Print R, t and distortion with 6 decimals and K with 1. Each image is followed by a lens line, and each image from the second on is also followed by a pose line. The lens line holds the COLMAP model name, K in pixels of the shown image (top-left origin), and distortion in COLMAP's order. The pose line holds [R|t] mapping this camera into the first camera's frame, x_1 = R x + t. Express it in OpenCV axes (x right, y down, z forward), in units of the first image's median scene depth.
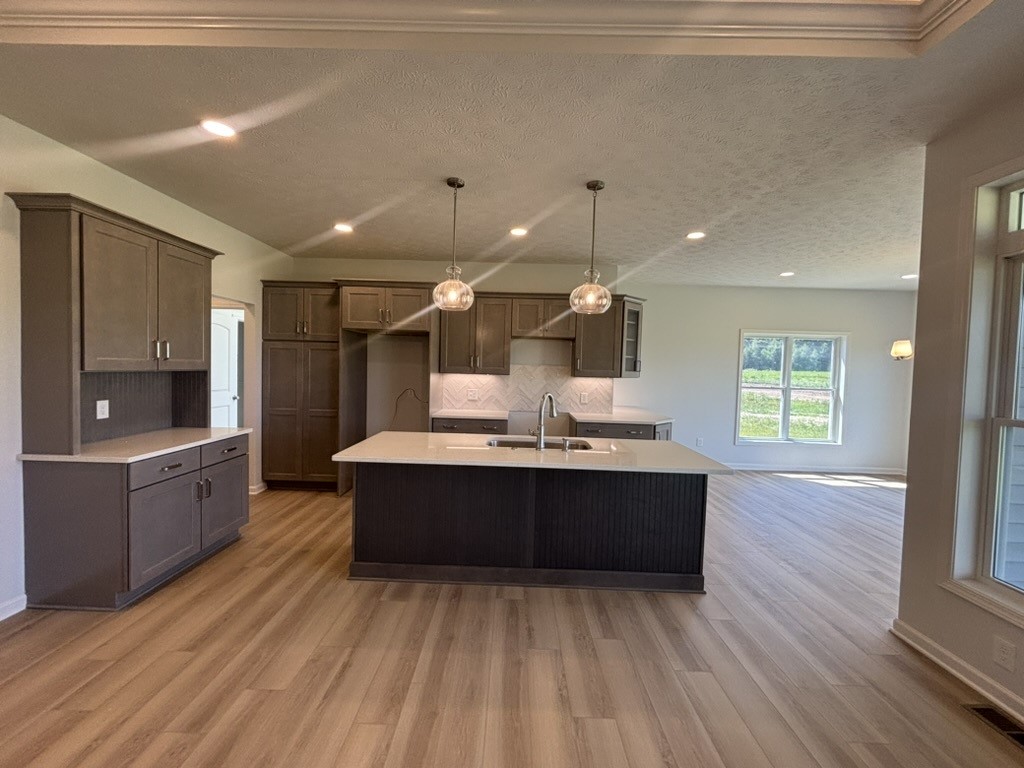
lens RADIAL K [[417.8, 0, 509.4], [0, 417.8, 379.9], [0, 0, 1]] dist [-0.004311, 0.000066]
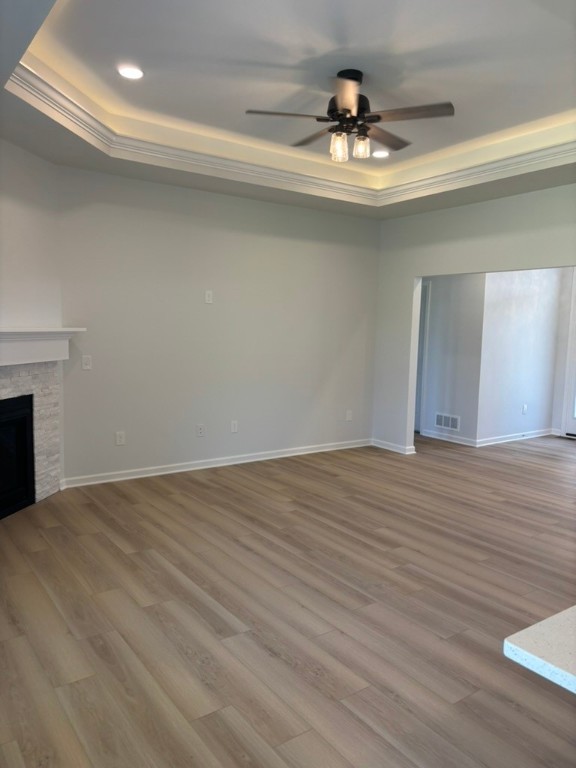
lens RADIAL K [[576.2, 0, 288.0], [0, 576.2, 384.0], [0, 0, 1]] dist [0.044016, -0.006243]
pose [[-0.804693, 0.018364, -0.593408, 0.784655], [-0.059815, 0.991928, 0.111809, -0.016250], [0.590671, 0.125466, -0.797099, 1.034873]]
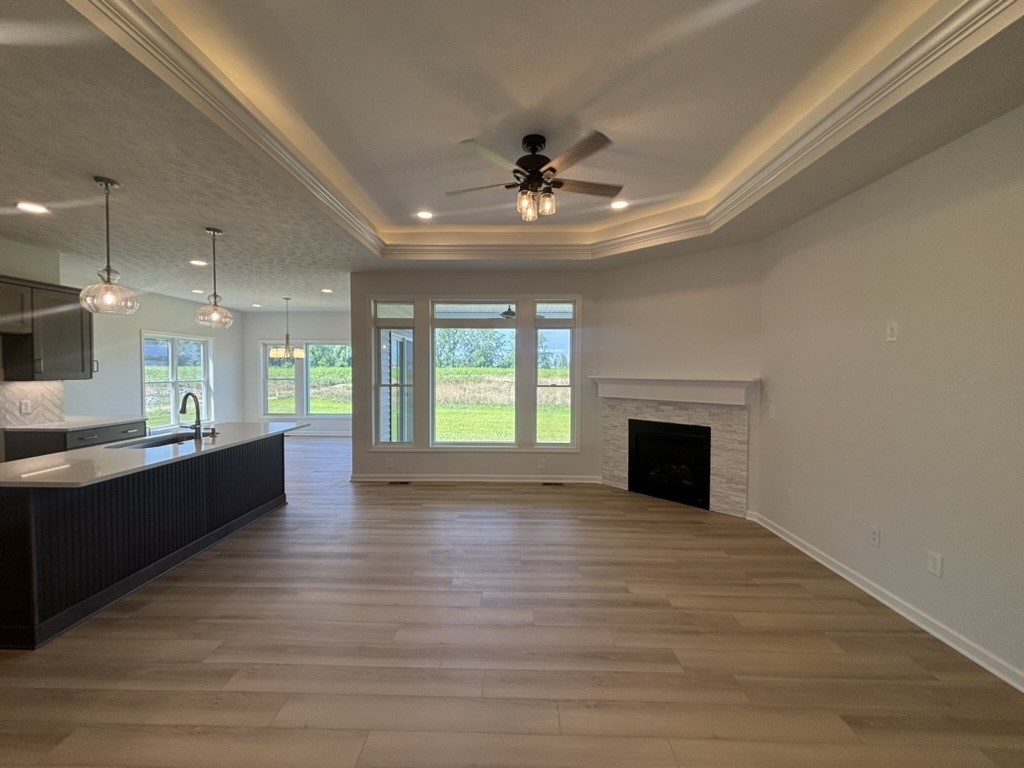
lens RADIAL K [[417.8, 0, 509.4], [0, 417.8, 379.9], [0, 0, 1]] dist [-0.004311, 0.000066]
pose [[0.003867, -0.052406, 0.998618, -1.101333], [0.028745, 0.998219, 0.052274, -0.041163], [-0.999579, 0.028503, 0.005366, 0.082672]]
